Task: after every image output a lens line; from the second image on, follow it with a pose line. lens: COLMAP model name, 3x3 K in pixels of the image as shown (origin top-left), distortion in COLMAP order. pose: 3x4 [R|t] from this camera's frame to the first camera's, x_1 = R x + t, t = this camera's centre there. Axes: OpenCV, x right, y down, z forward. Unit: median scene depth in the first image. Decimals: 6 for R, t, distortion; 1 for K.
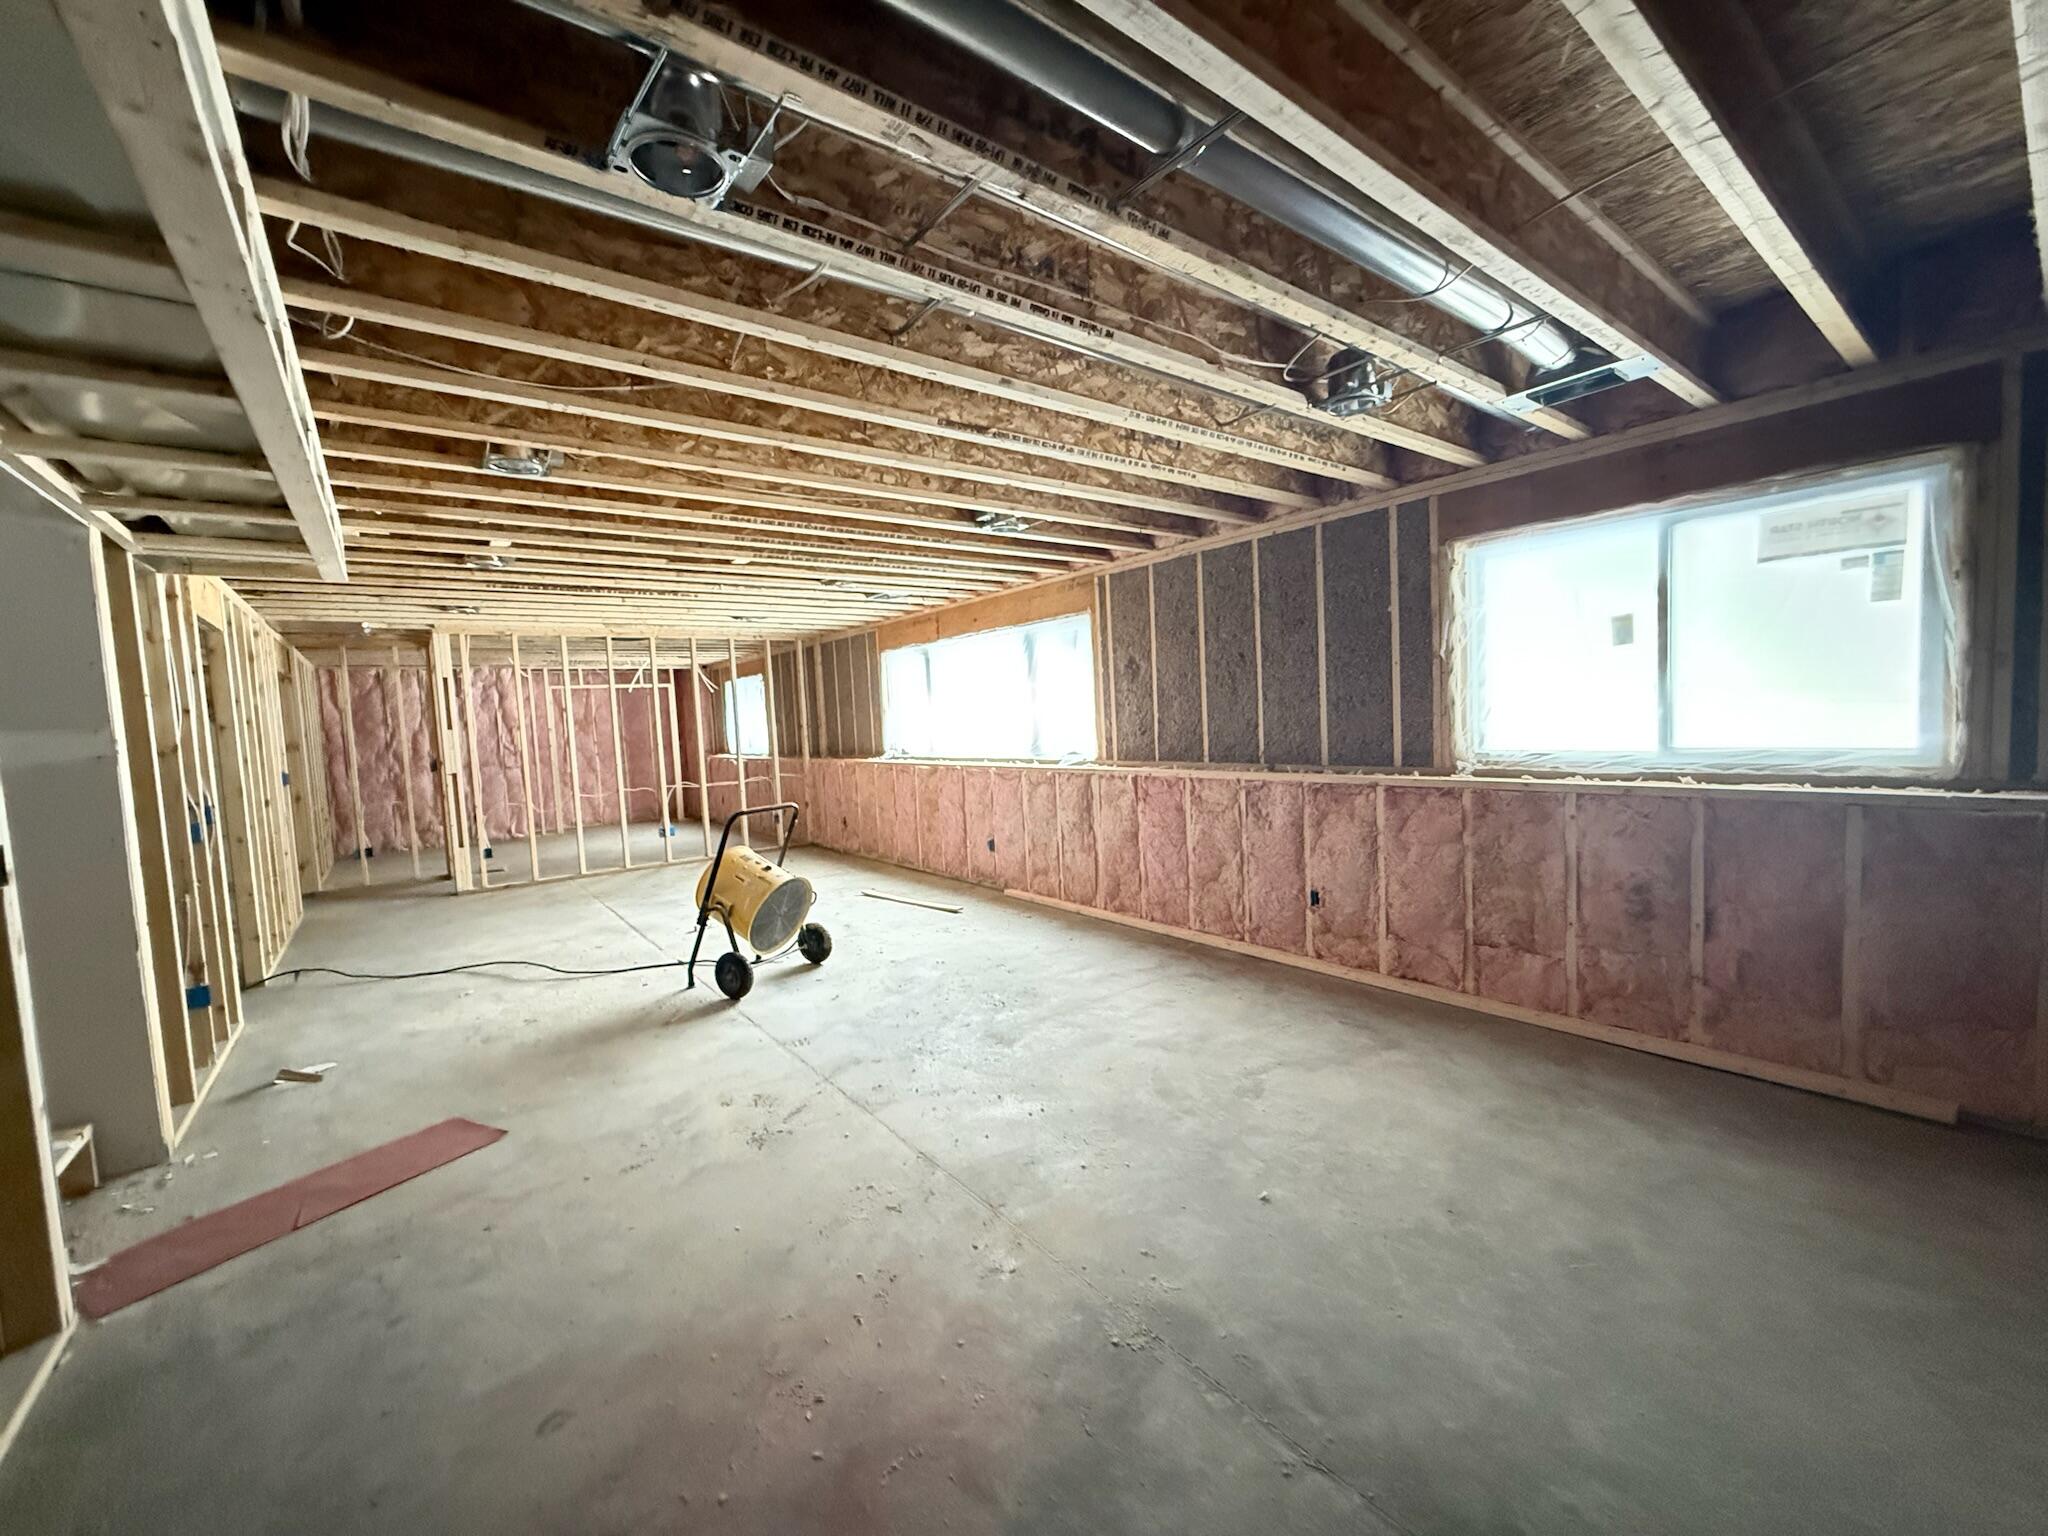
lens RADIAL K [[813.4, 0, 1021.6], [0, 813.4, 772.2], [0, 0, 1]] dist [0.002207, -0.000081]
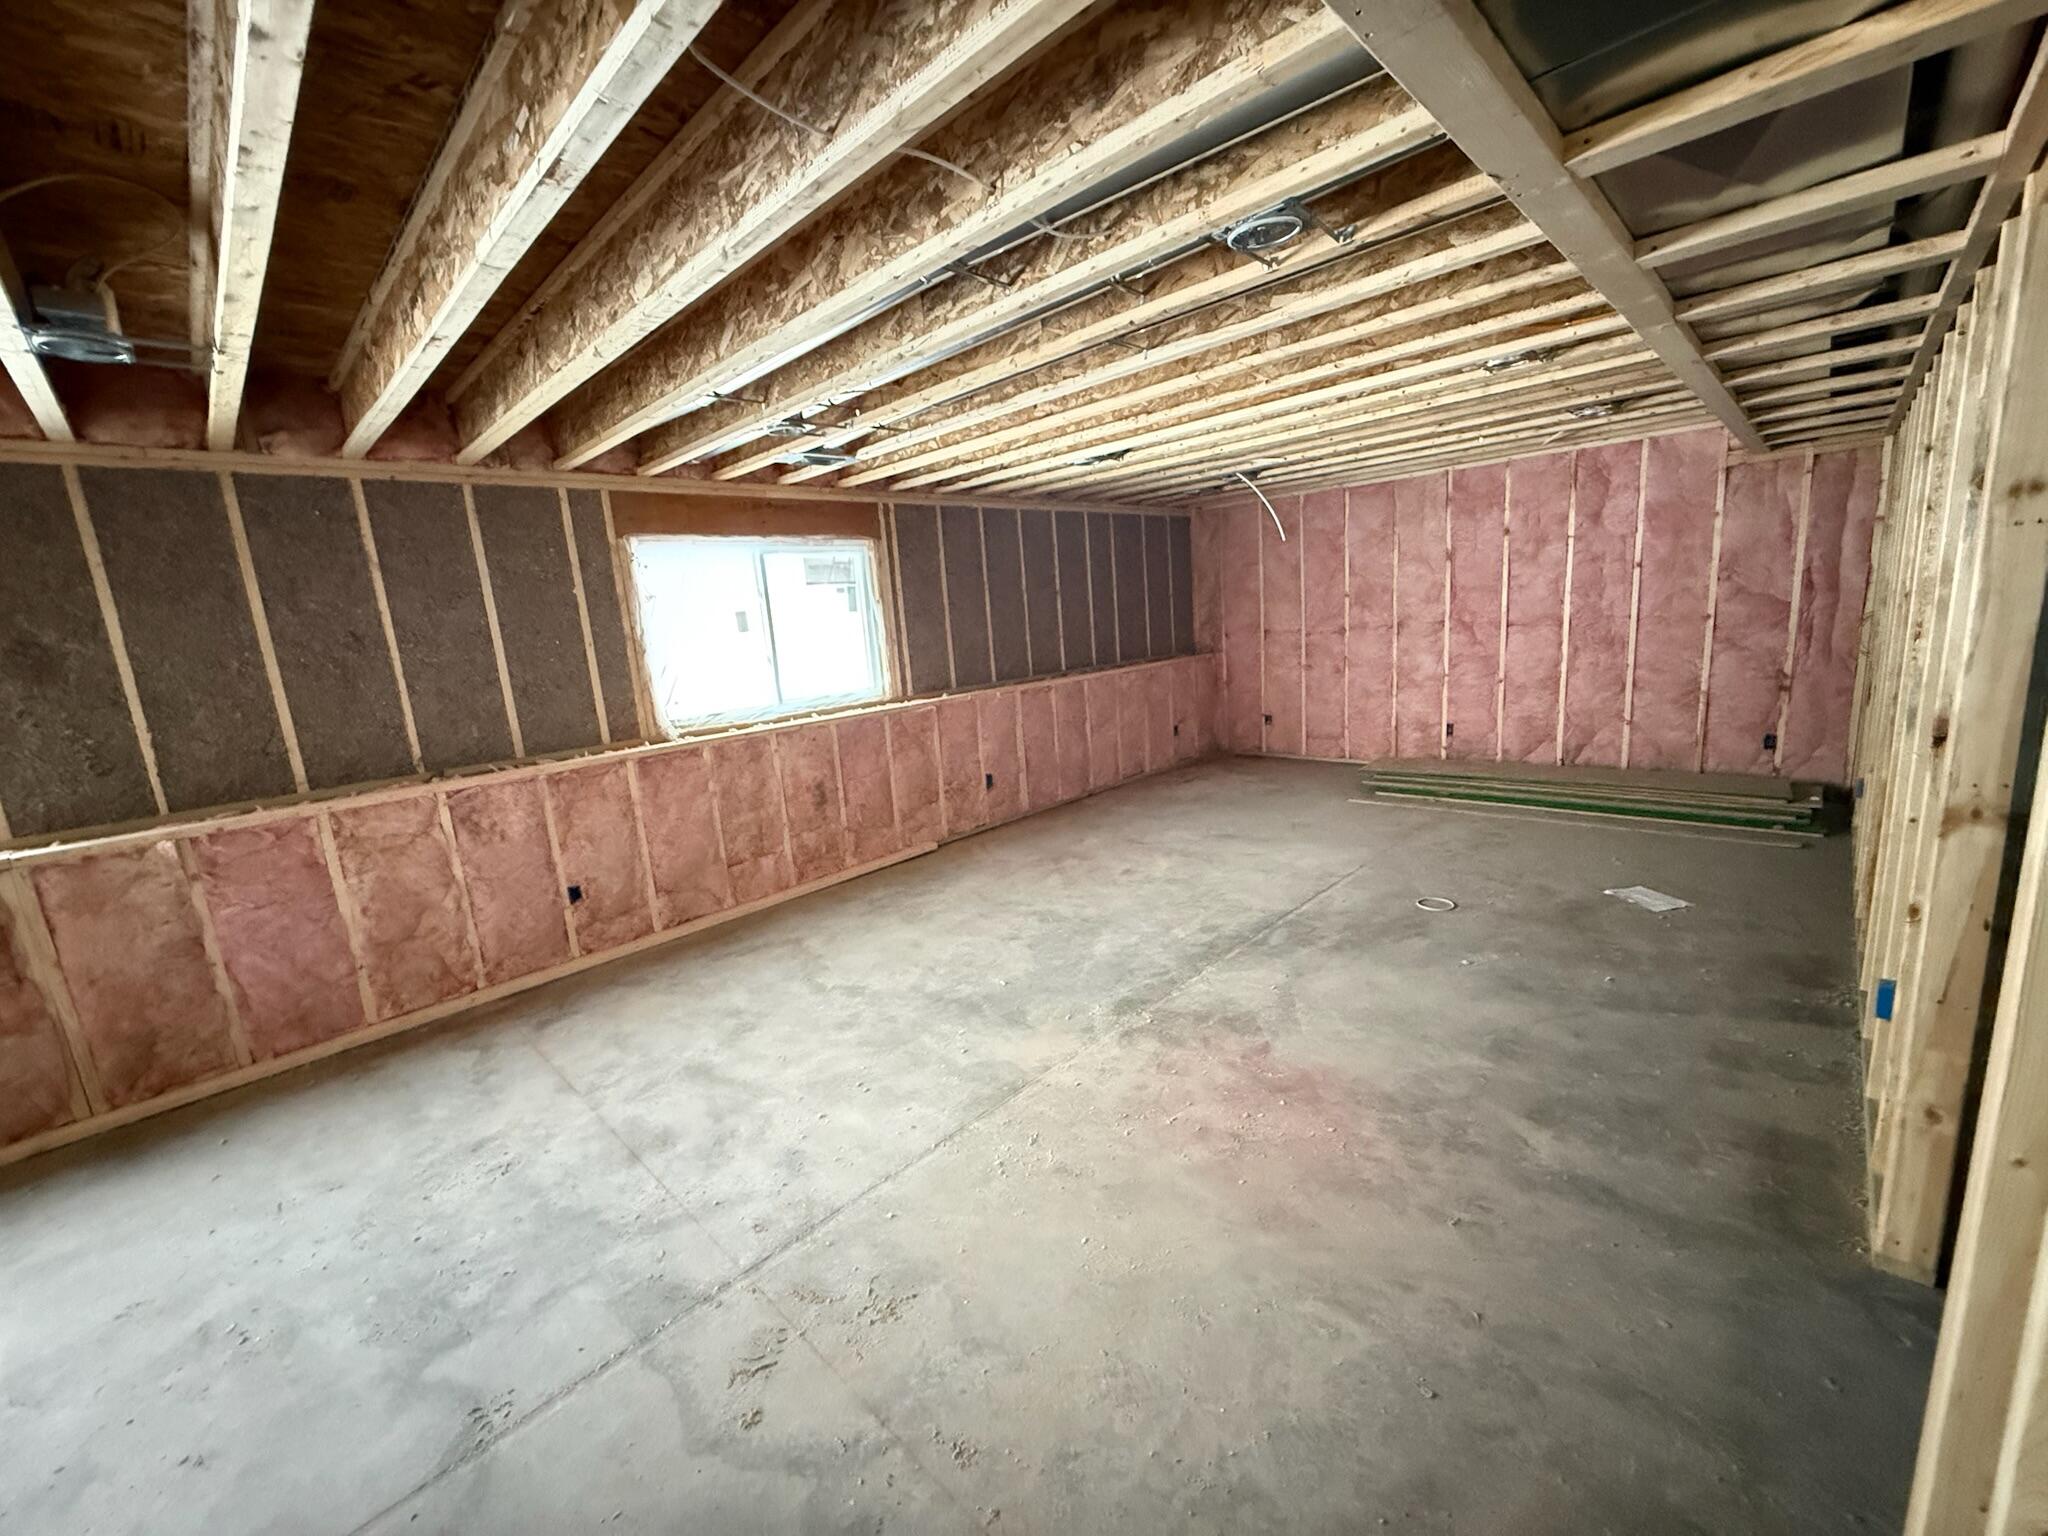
lens RADIAL K [[813.4, 0, 1021.0], [0, 813.4, 764.4], [0, 0, 1]] dist [0.002207, -0.000081]
pose [[-0.138323, -0.125340, 0.982424, -0.693145], [0.152854, 0.977372, 0.146217, -0.056652], [-0.978521, 0.170393, -0.116034, 0.652408]]
